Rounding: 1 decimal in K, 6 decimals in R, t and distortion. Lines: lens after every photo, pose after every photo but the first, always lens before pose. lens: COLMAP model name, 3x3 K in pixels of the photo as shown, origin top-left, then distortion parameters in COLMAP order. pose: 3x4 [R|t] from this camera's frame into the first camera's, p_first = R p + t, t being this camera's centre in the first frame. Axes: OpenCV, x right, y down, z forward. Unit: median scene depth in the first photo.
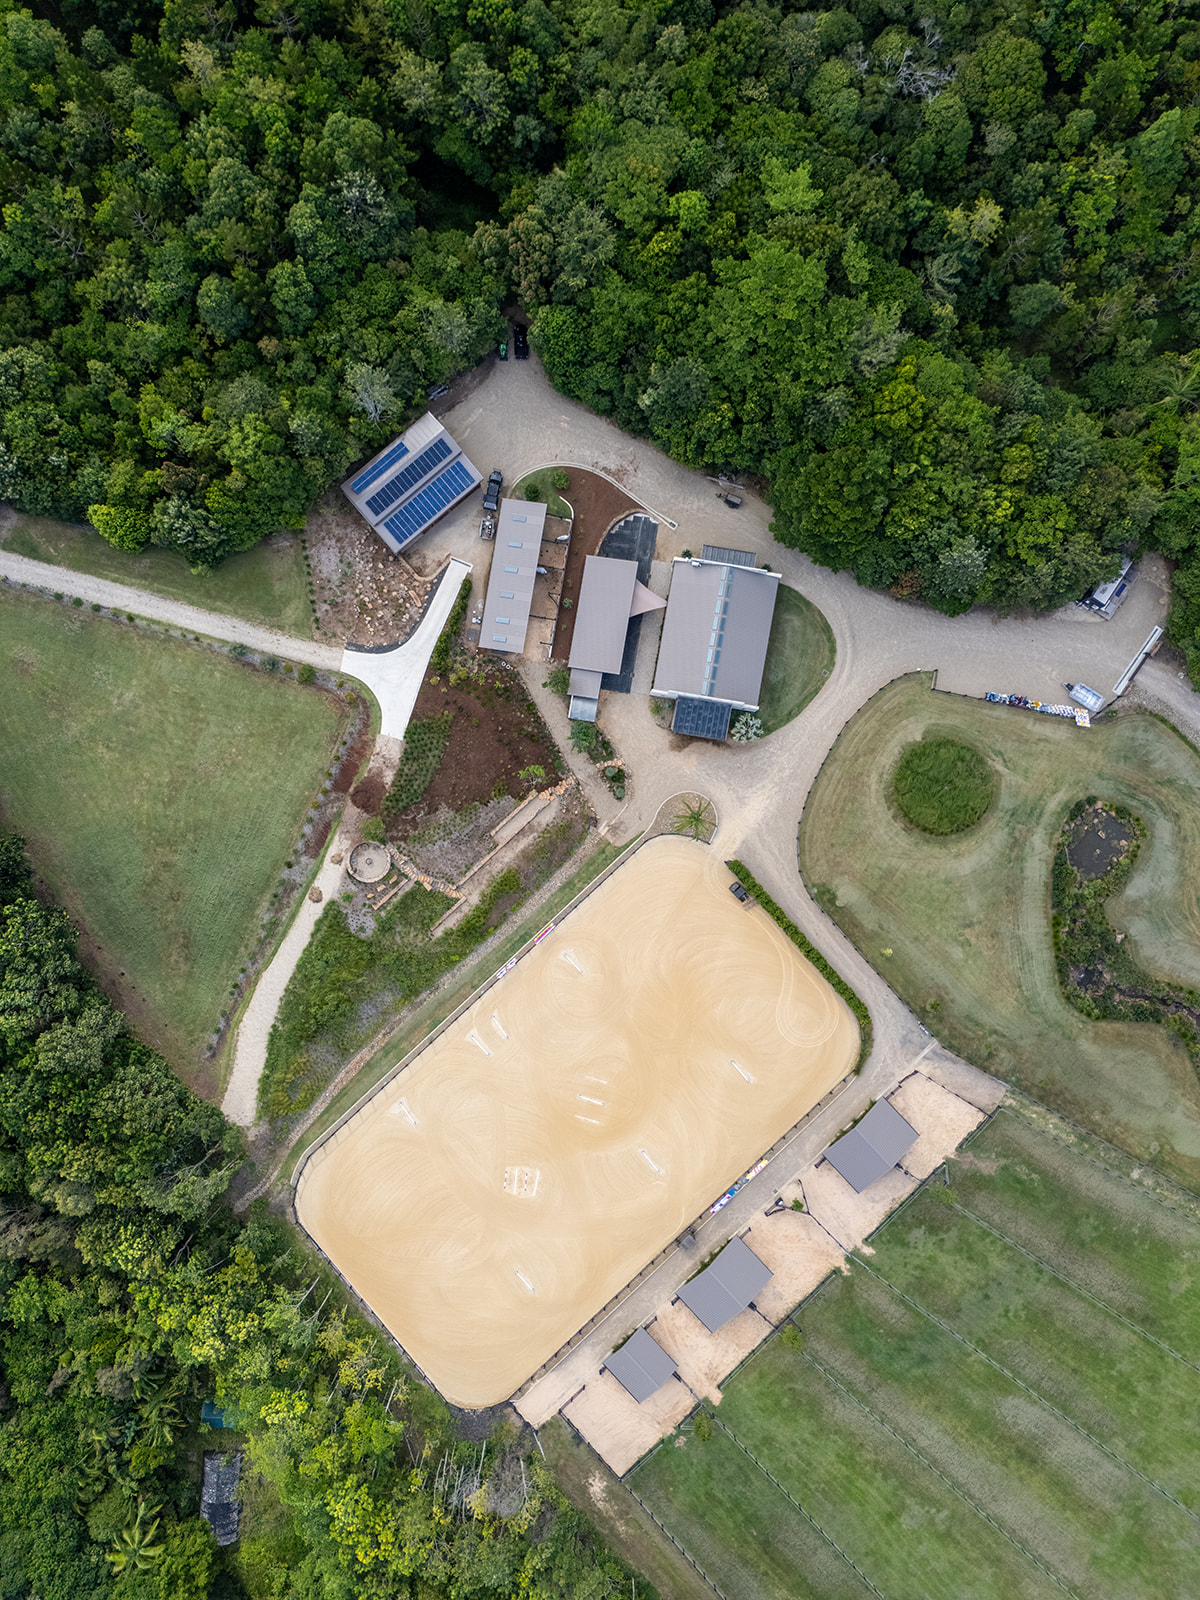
lens RADIAL K [[1177.5, 0, 595.4], [0, 1177.5, 810.7], [0, 0, 1]] dist [0.071884, -0.066912]
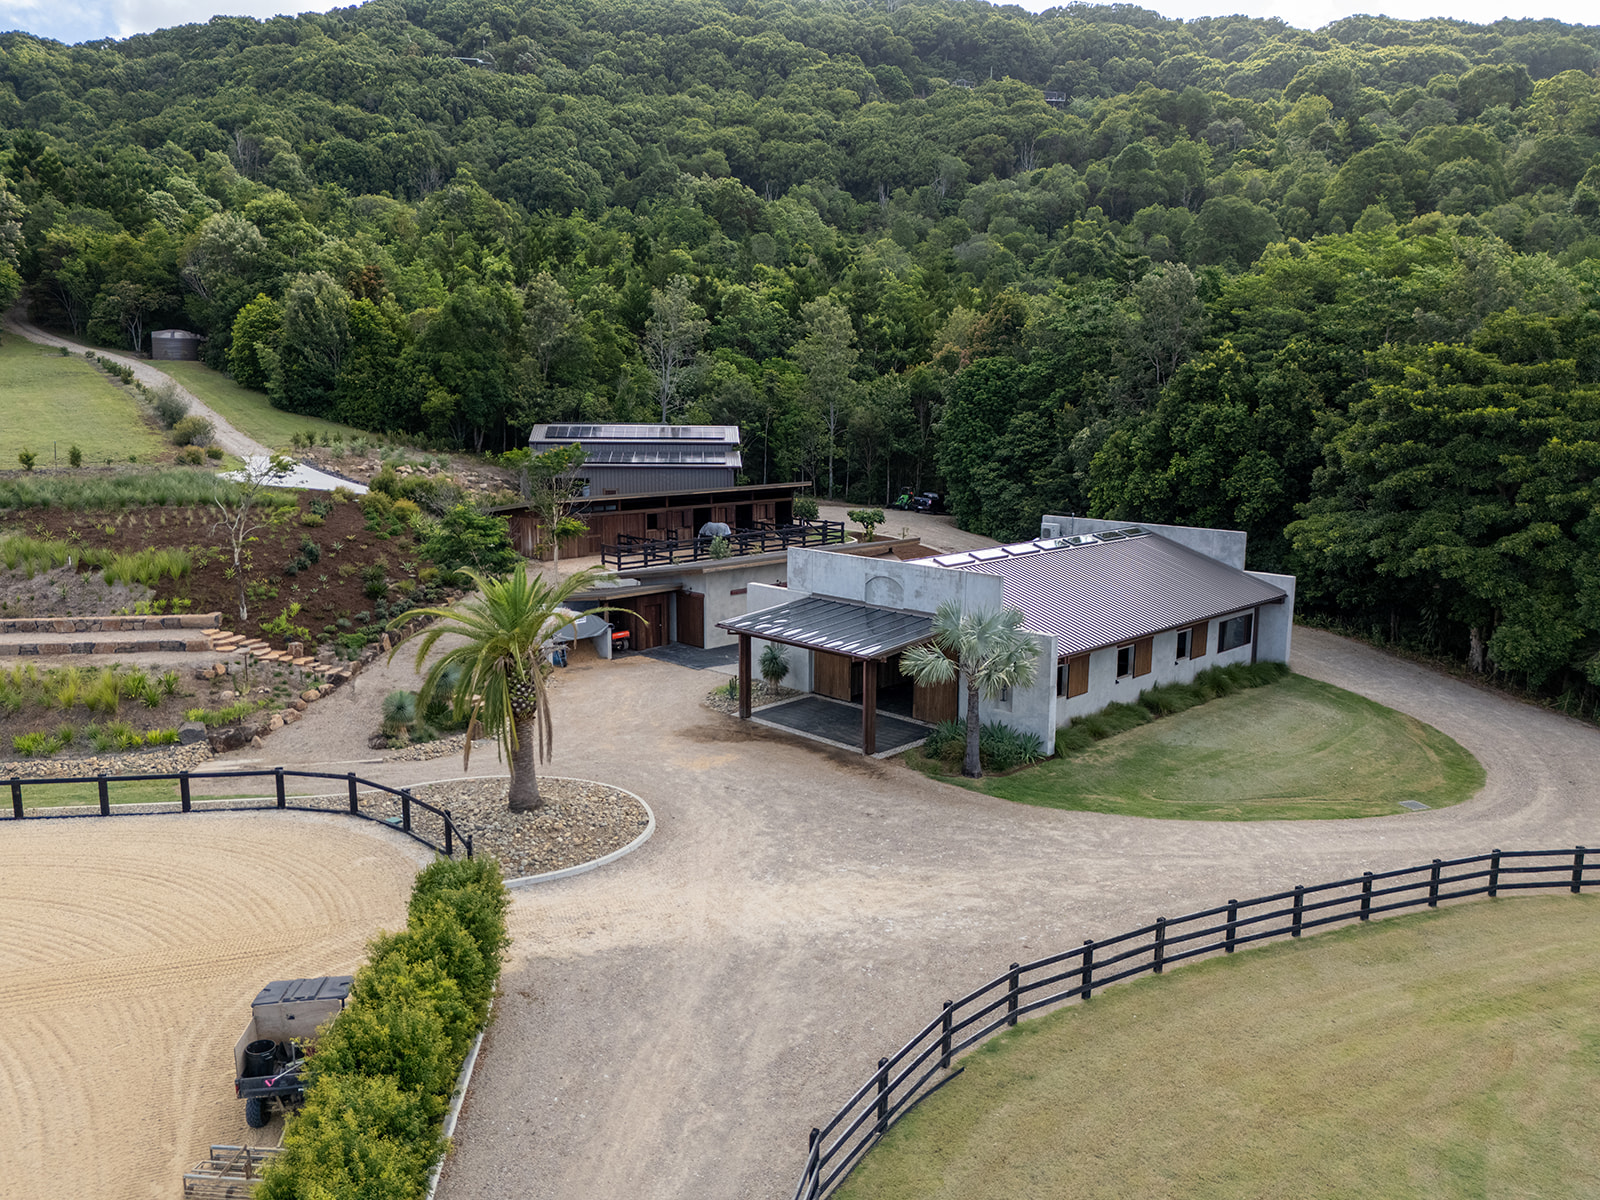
lens RADIAL K [[1177.5, 0, 800.0], [0, 1177.5, 600.0], [0, 0, 1]] dist [0.071884, -0.066912]
pose [[0.809443, 0.087822, -0.580593, 0.232010], [-0.586924, 0.151210, -0.795397, 0.130703], [0.017938, 0.984593, 0.173941, 0.933350]]
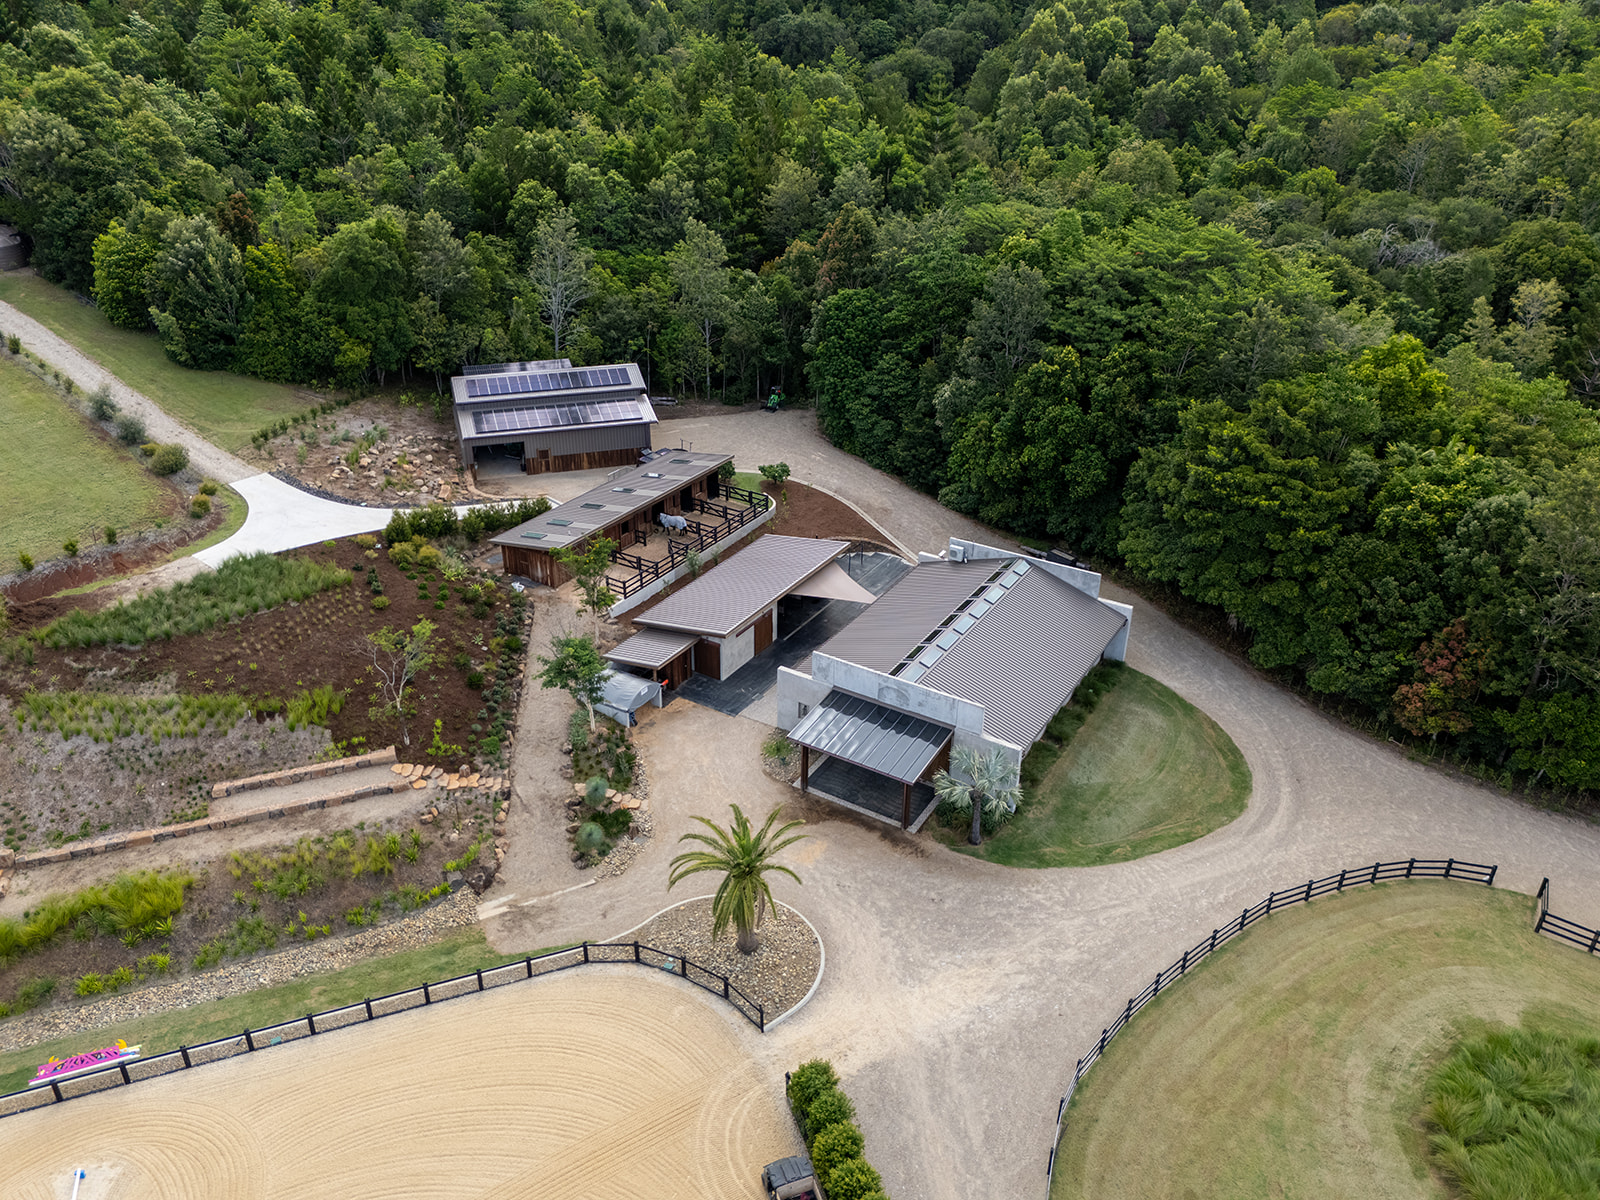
lens RADIAL K [[1177.5, 0, 800.0], [0, 1177.5, 600.0], [0, 0, 1]] dist [0.071884, -0.066912]
pose [[0.926021, 0.174433, -0.334752, 0.188714], [-0.377380, 0.447524, -0.810745, 0.221096], [0.008390, 0.877095, 0.480244, 0.761770]]
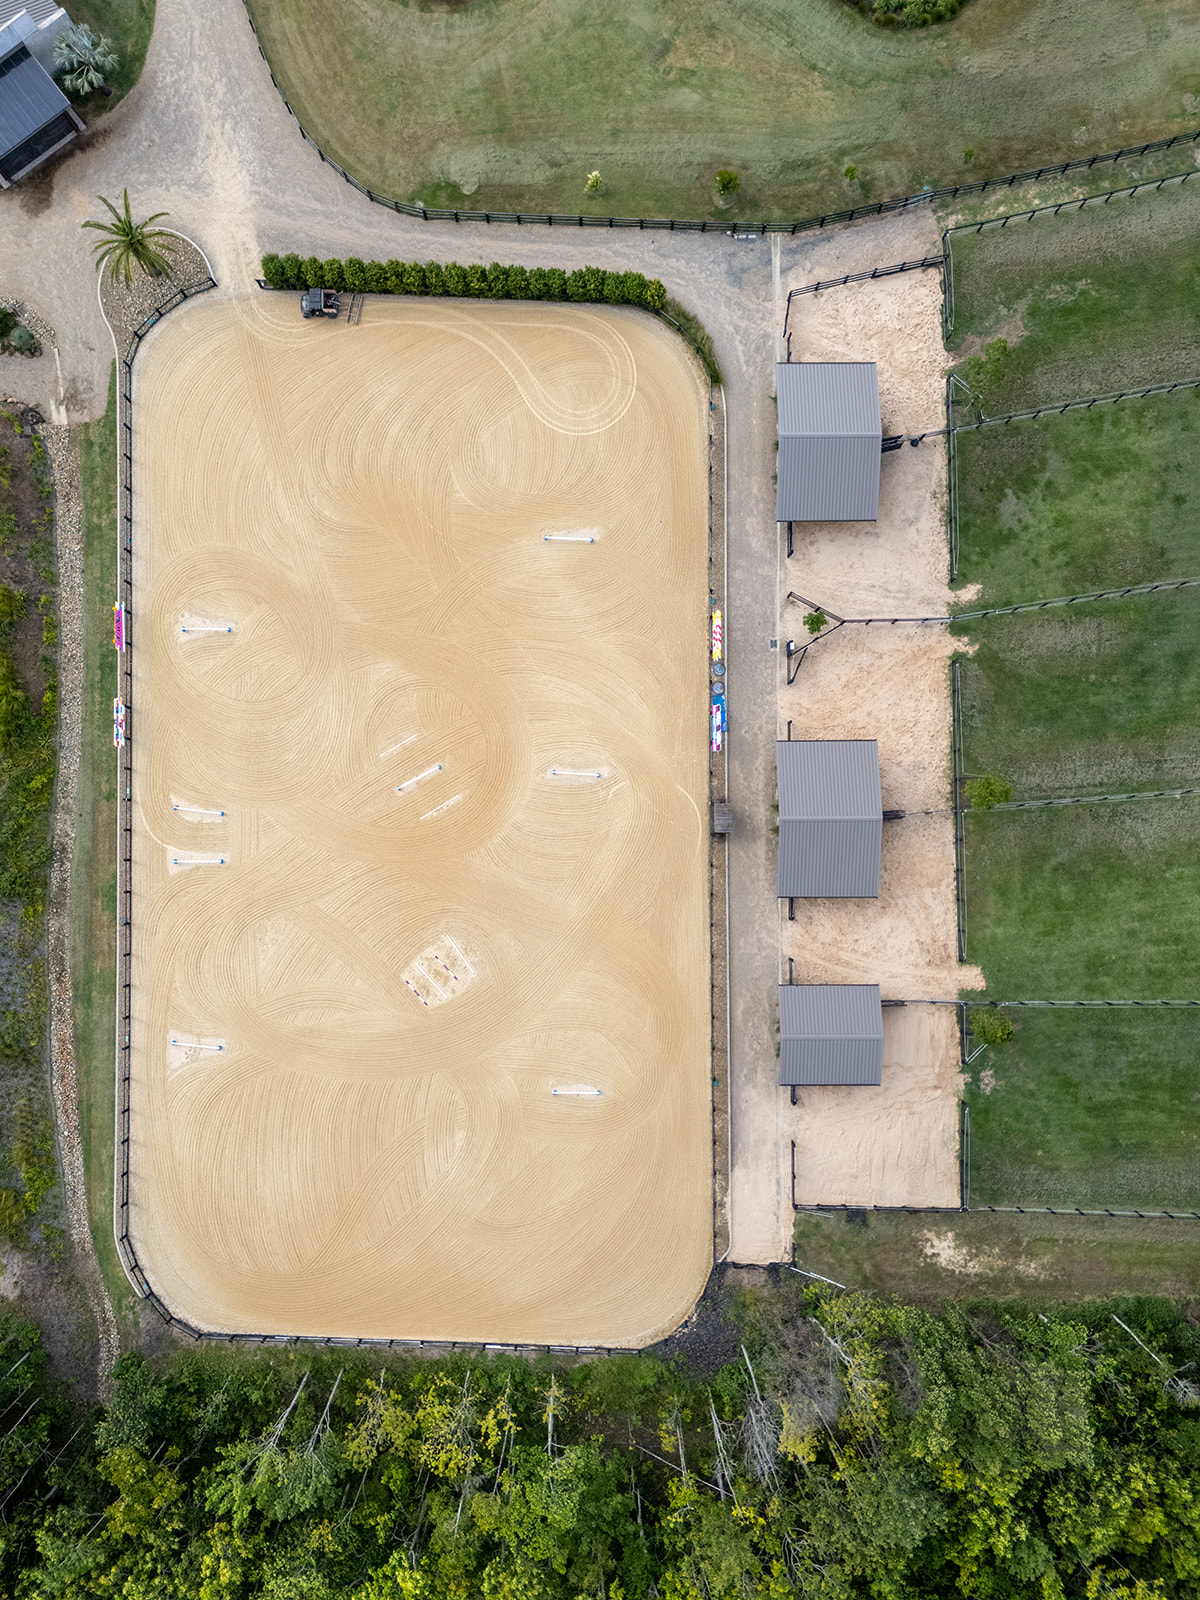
lens RADIAL K [[1177.5, 0, 595.4], [0, 1177.5, 810.7], [0, 0, 1]] dist [0.071884, -0.066912]
pose [[0.679690, -0.733472, 0.006357, 0.036770], [0.733335, 0.679696, 0.015259, 0.305262], [-0.015513, -0.005710, 0.999863, 0.462240]]
